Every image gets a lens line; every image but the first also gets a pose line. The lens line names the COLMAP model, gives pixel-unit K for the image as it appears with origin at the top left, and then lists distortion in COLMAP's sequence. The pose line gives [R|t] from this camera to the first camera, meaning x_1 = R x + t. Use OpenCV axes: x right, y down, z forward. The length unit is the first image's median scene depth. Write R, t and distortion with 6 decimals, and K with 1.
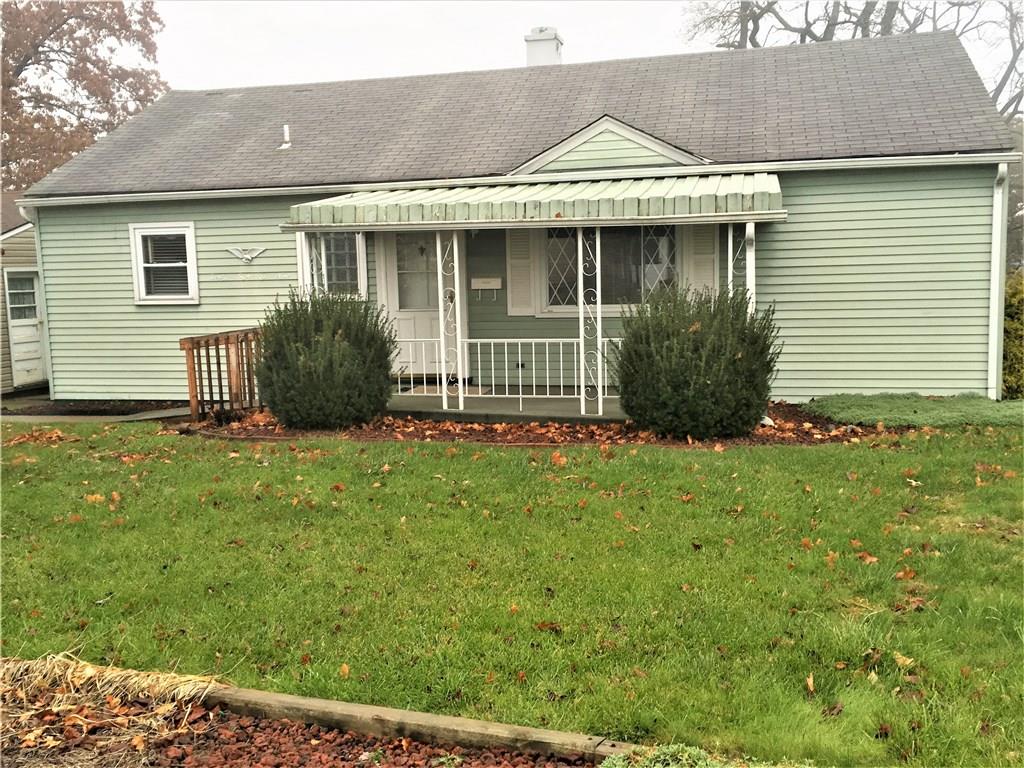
lens RADIAL K [[979.6, 0, 512.3], [0, 979.6, 384.4], [0, 0, 1]] dist [0.043653, 0.000000]
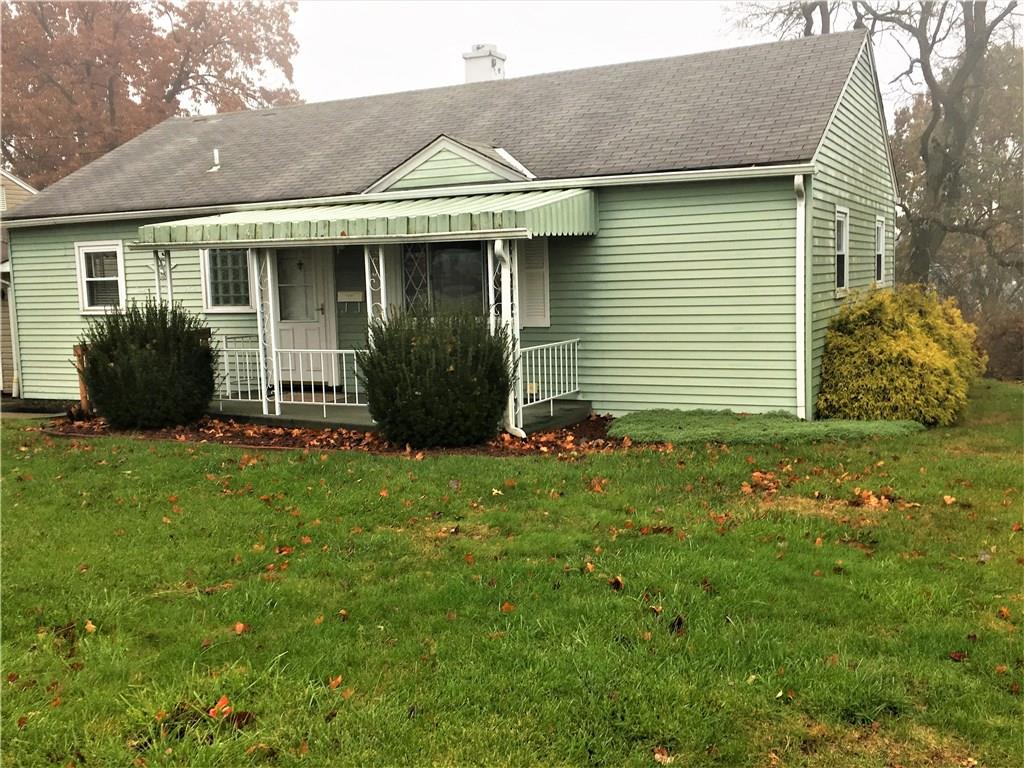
lens RADIAL K [[1018.6, 0, 512.3], [0, 1018.6, 384.6], [0, 0, 1]] dist [0.042053, 0.000000]
pose [[0.976864, 0.019100, -0.213007, 0.401981], [-0.021219, 0.999745, -0.007667, -0.004015], [0.212806, 0.012009, 0.977021, -0.032933]]
